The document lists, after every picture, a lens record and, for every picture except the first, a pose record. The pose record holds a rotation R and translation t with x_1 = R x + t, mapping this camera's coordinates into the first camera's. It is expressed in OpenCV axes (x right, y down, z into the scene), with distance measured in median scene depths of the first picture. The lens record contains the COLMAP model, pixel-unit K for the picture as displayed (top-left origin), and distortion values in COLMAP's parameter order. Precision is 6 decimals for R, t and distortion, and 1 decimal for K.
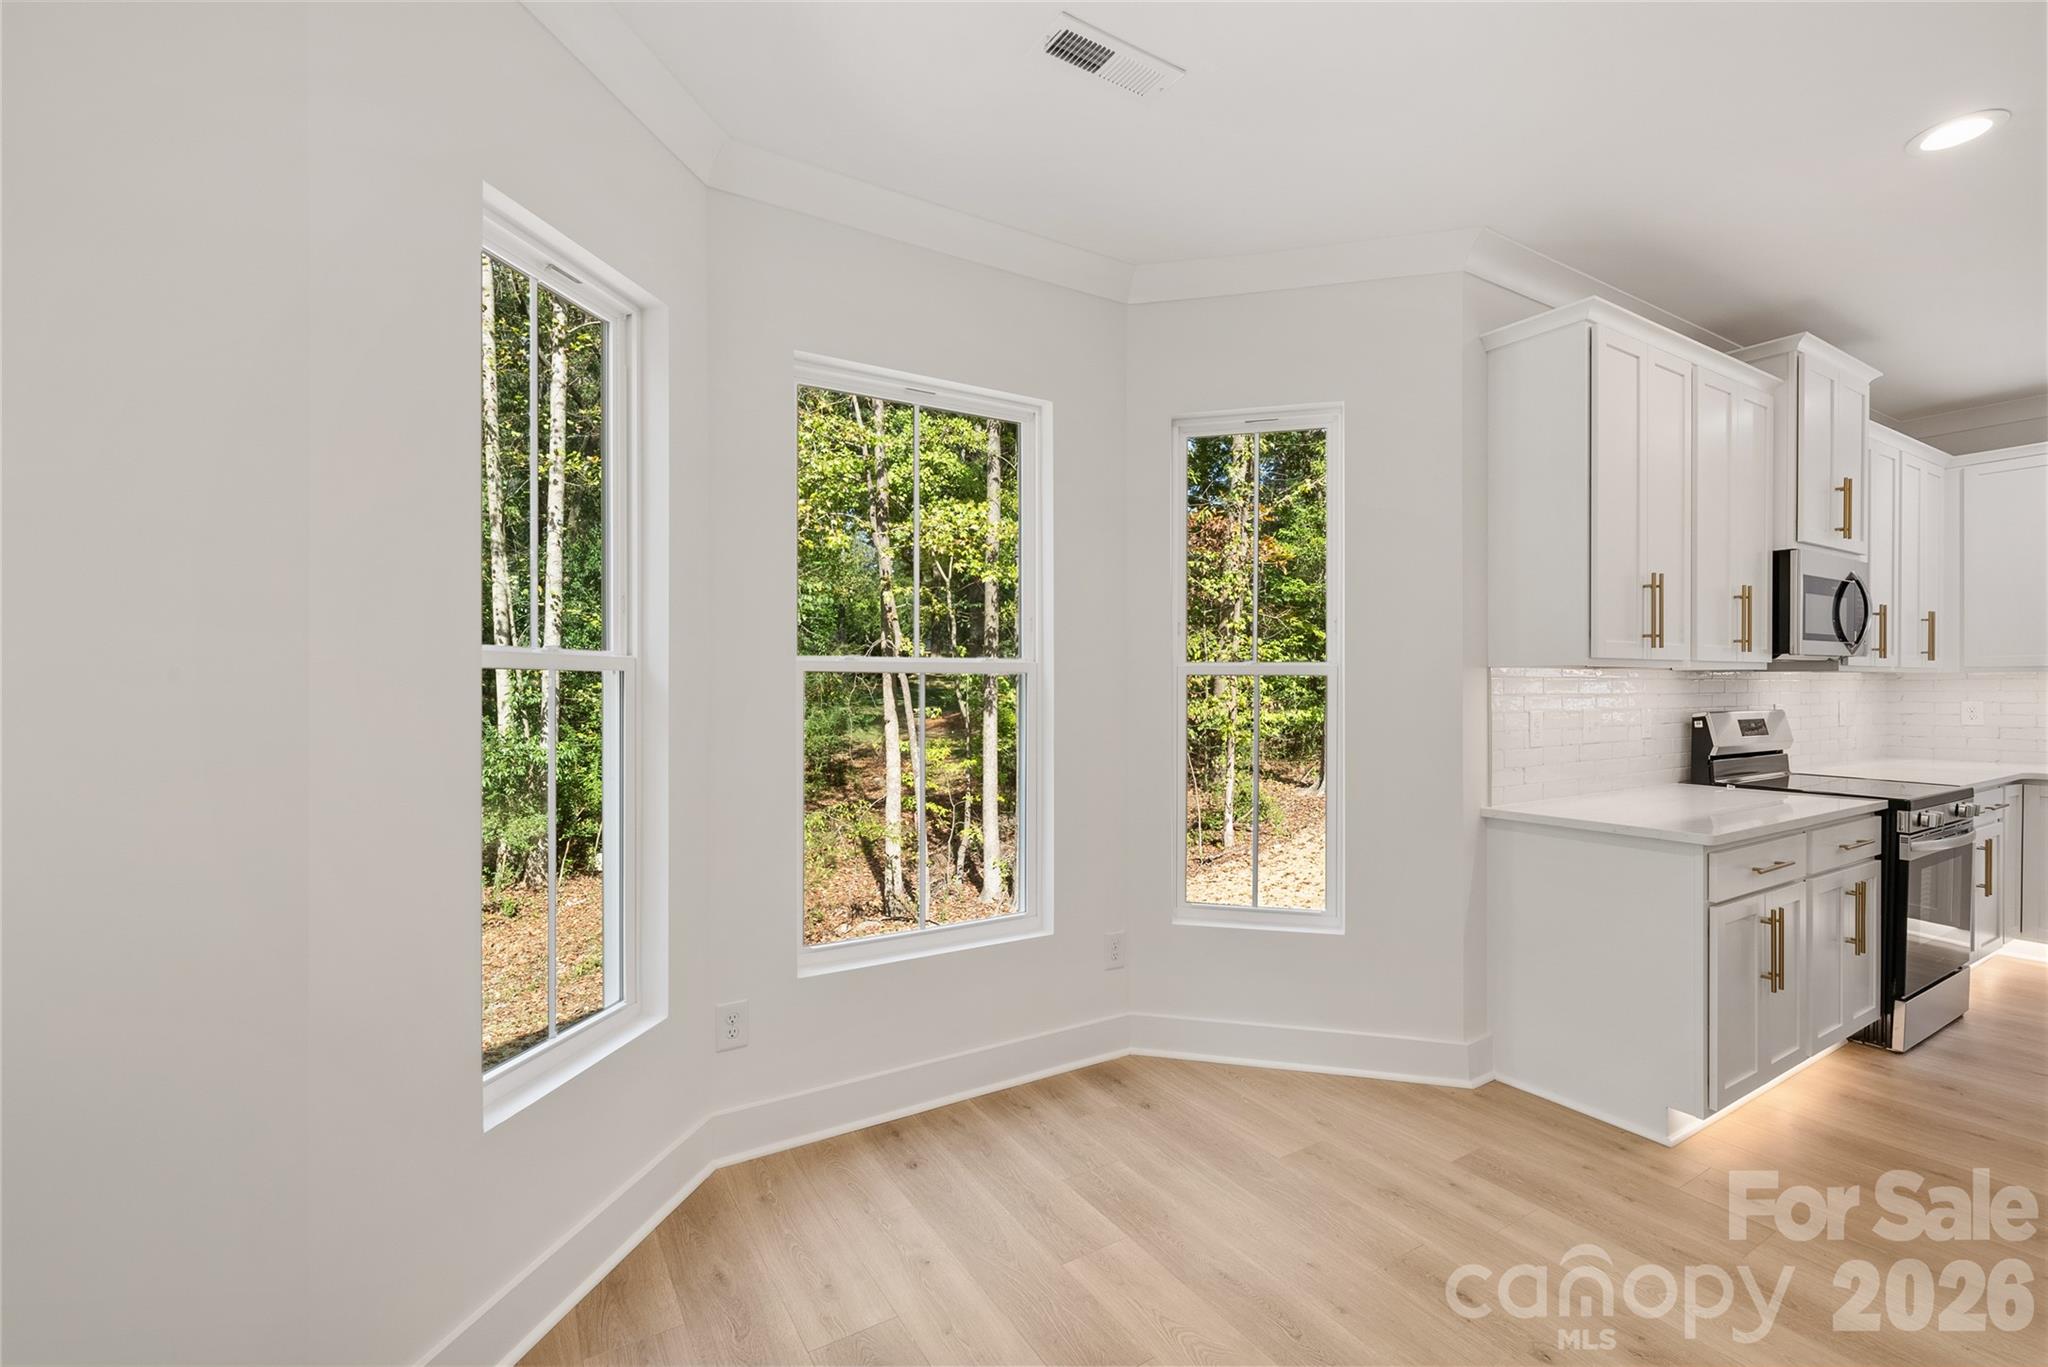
lens RADIAL K [[888.9, 0, 1016.3], [0, 888.9, 690.0], [0, 0, 1]] dist [-0.001070, -0.000355]
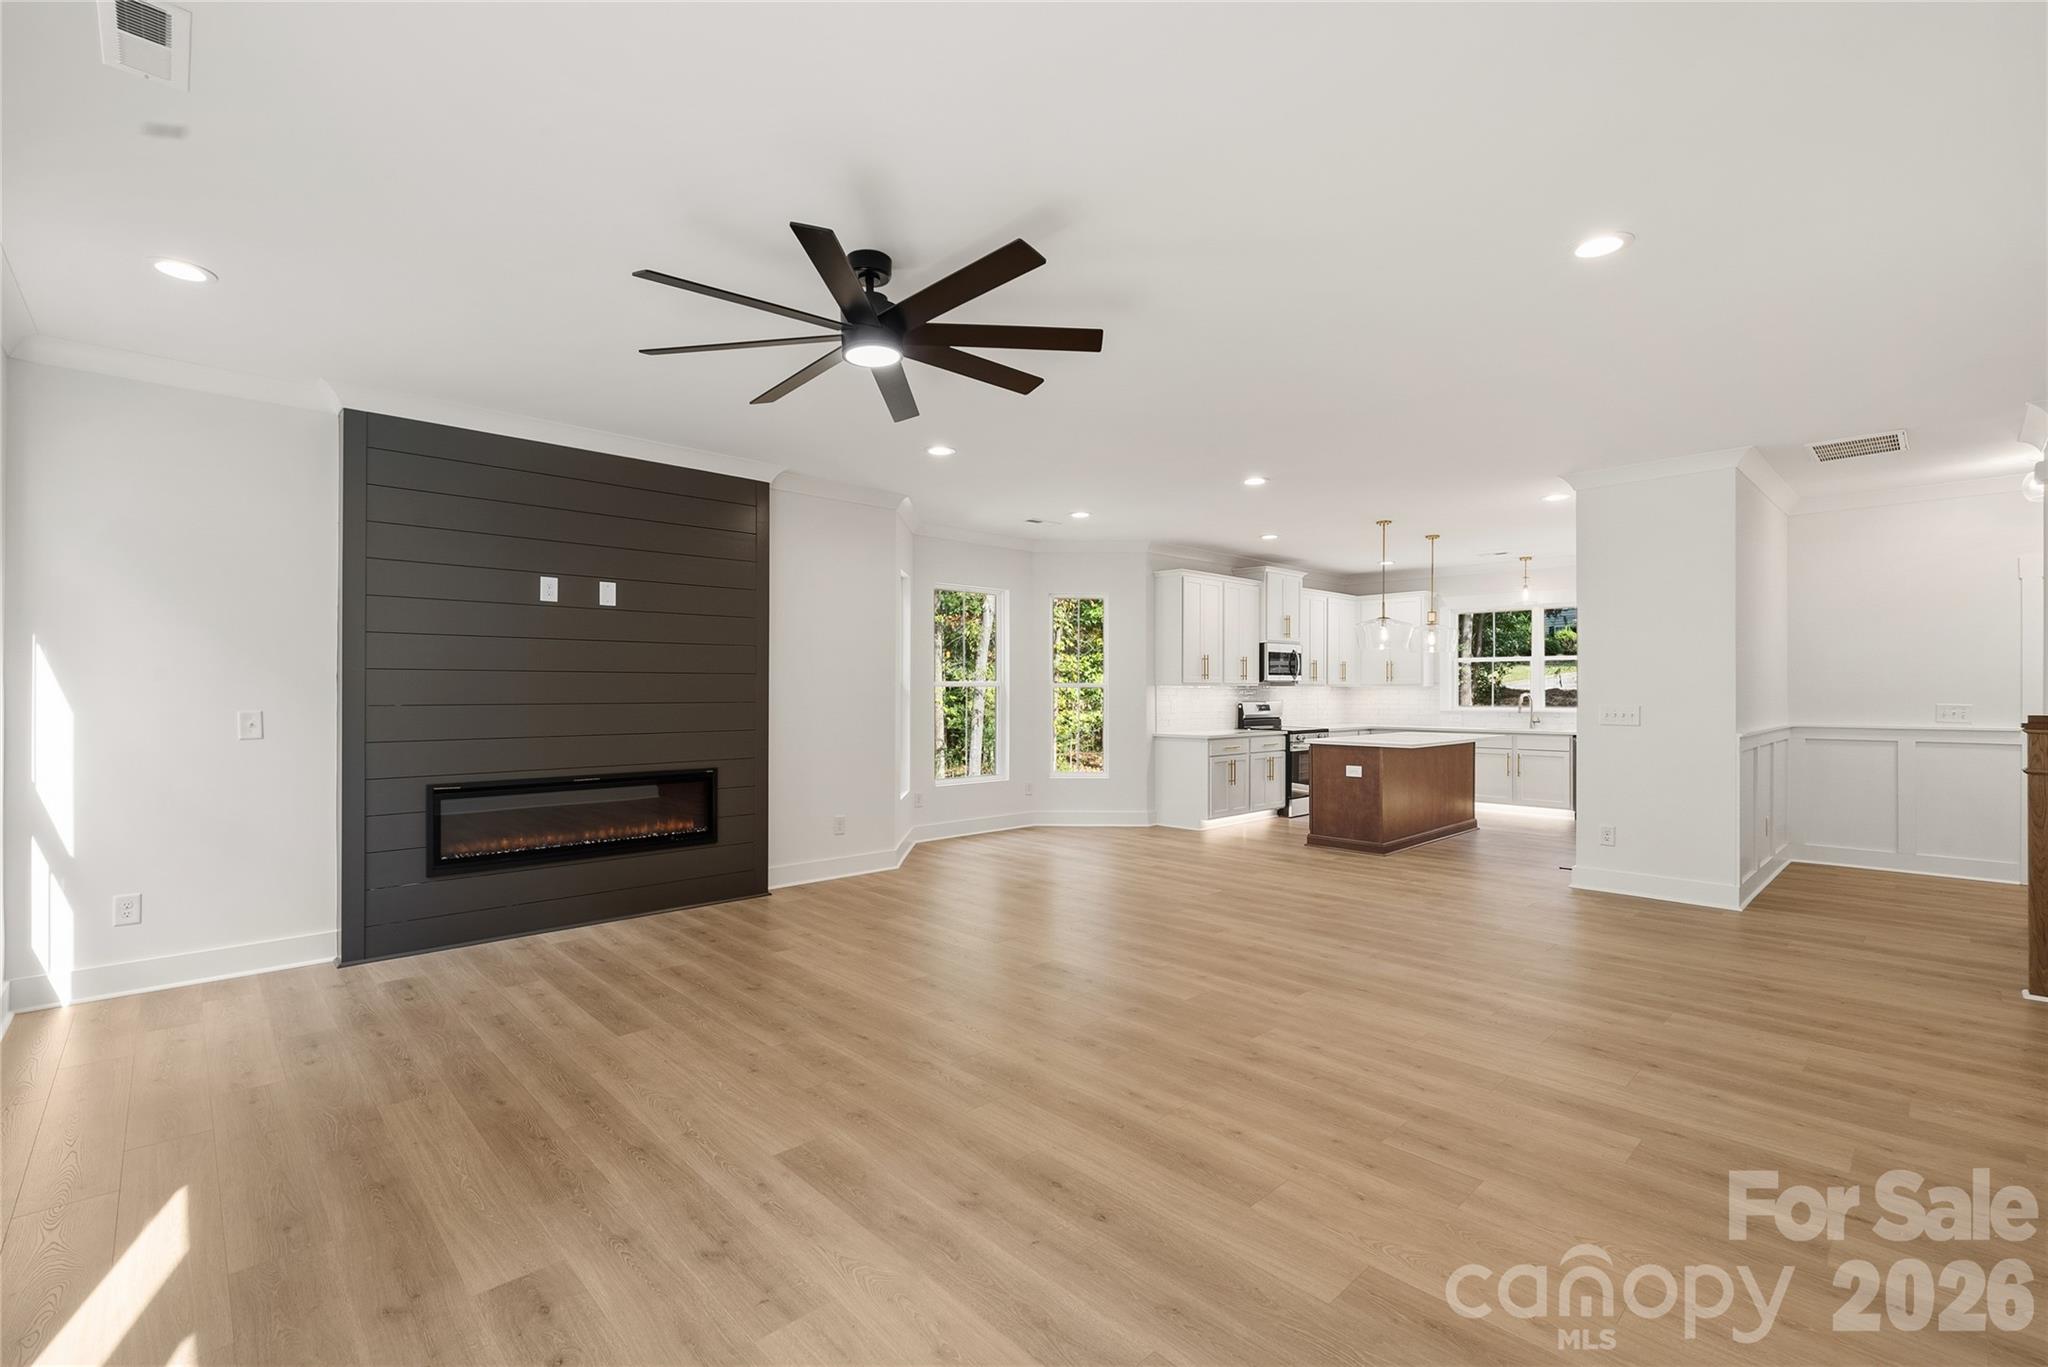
lens RADIAL K [[888.9, 0, 1030.2], [0, 888.9, 681.8], [0, 0, 1]] dist [-0.001070, -0.000355]
pose [[0.975626, 0.004919, 0.219384, -0.440548], [-0.001353, 0.999865, -0.016401, 0.010312], [-0.219435, 0.015704, 0.975501, -1.511845]]
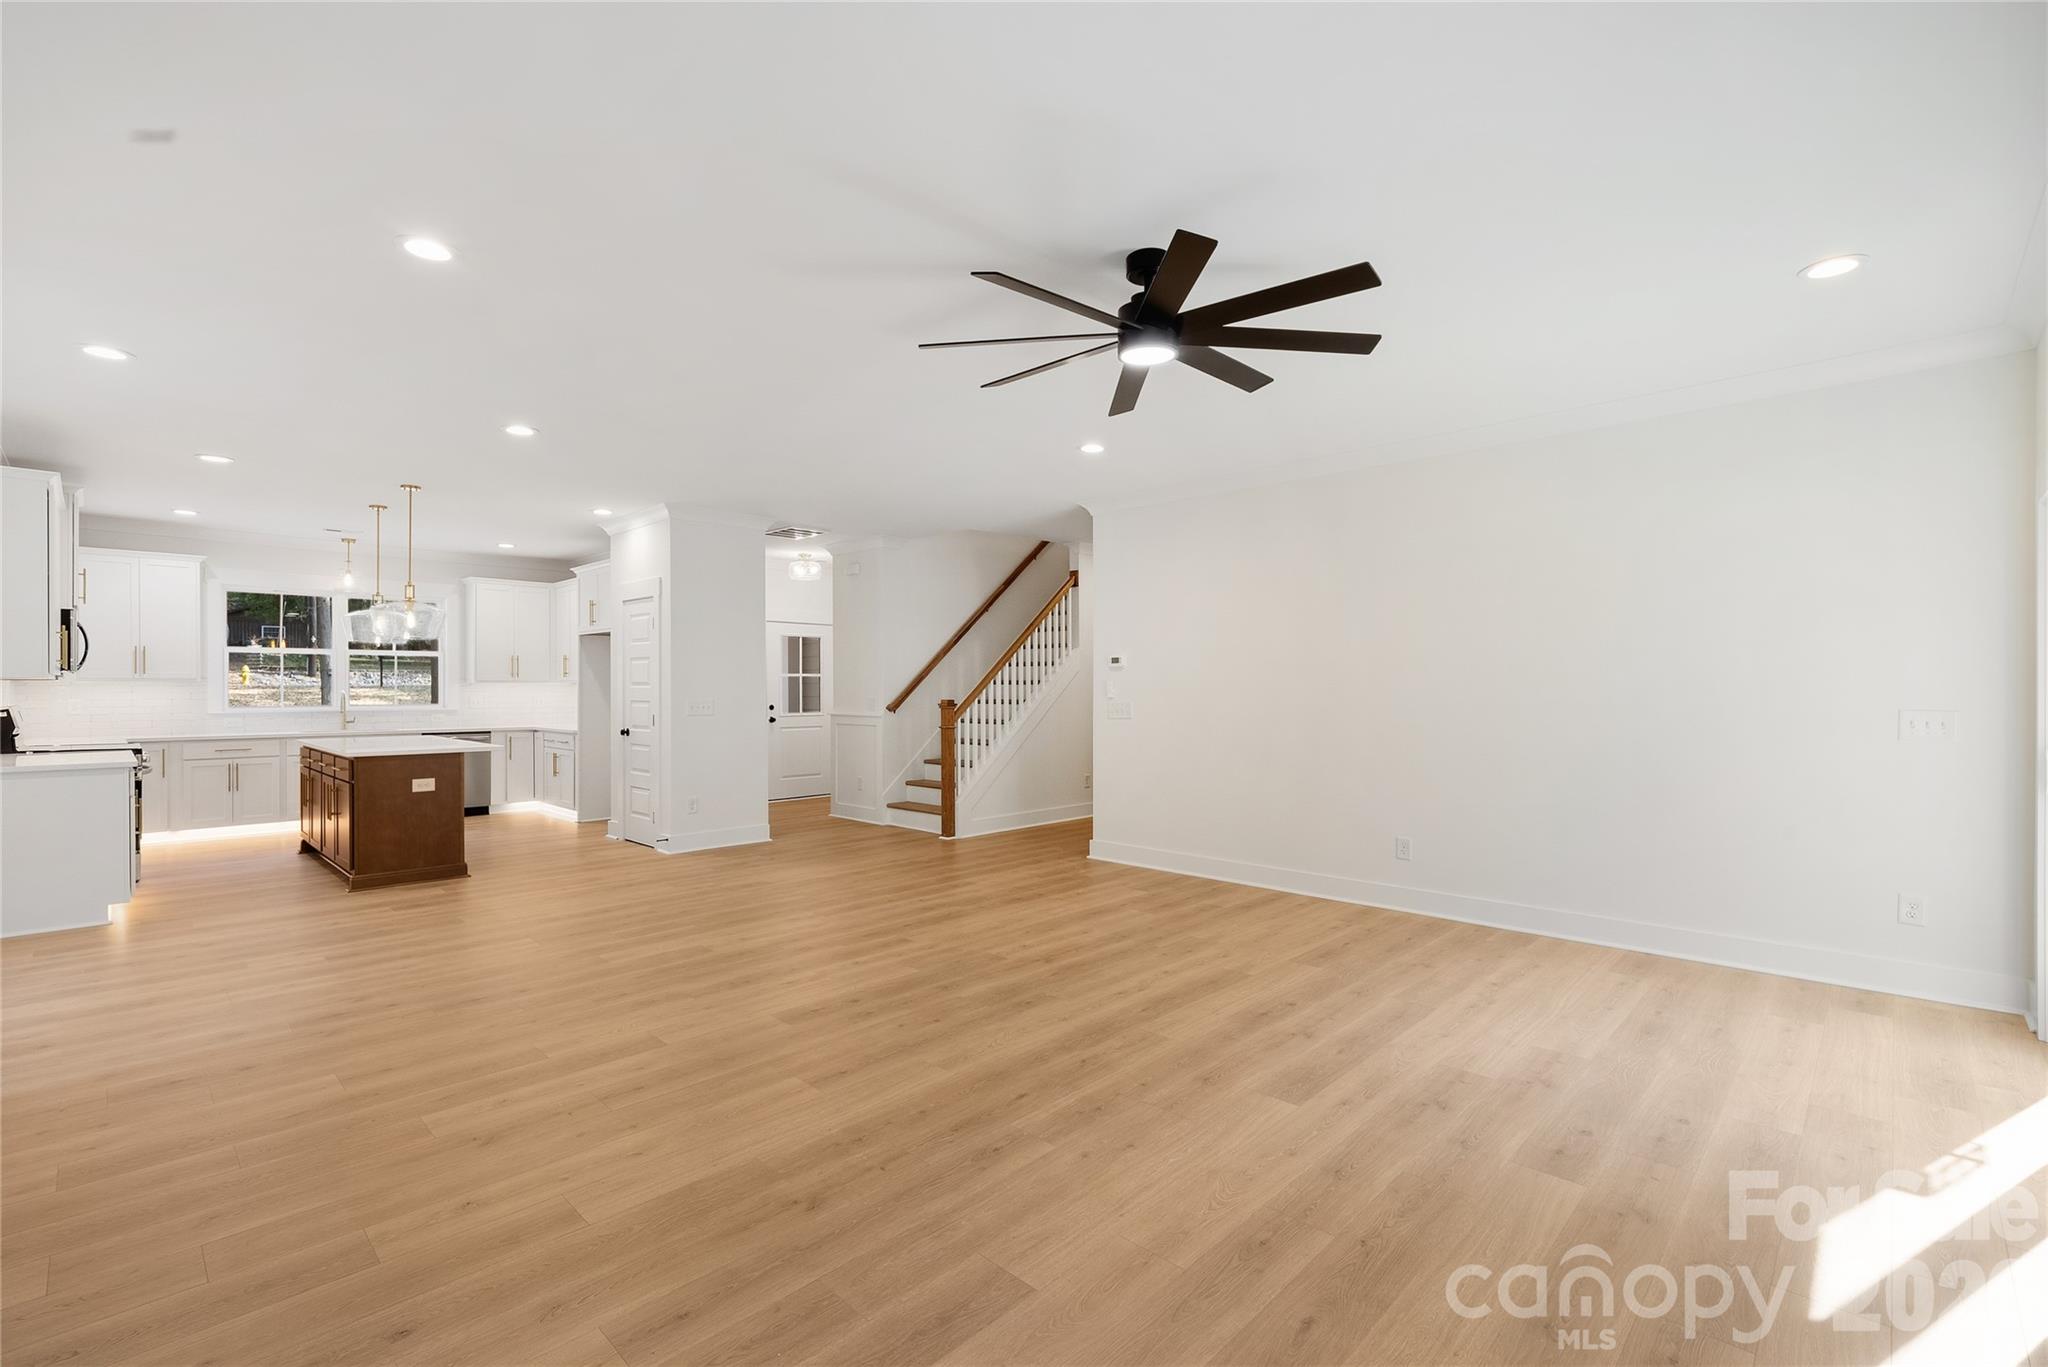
lens RADIAL K [[888.9, 0, 1004.7], [0, 888.9, 689.9], [0, 0, 1]] dist [-0.001070, -0.000355]
pose [[-0.235735, 0.000203, 0.971817, -1.188254], [0.006561, 0.999978, 0.001383, 0.005026], [-0.971795, 0.006702, -0.235731, -0.332714]]
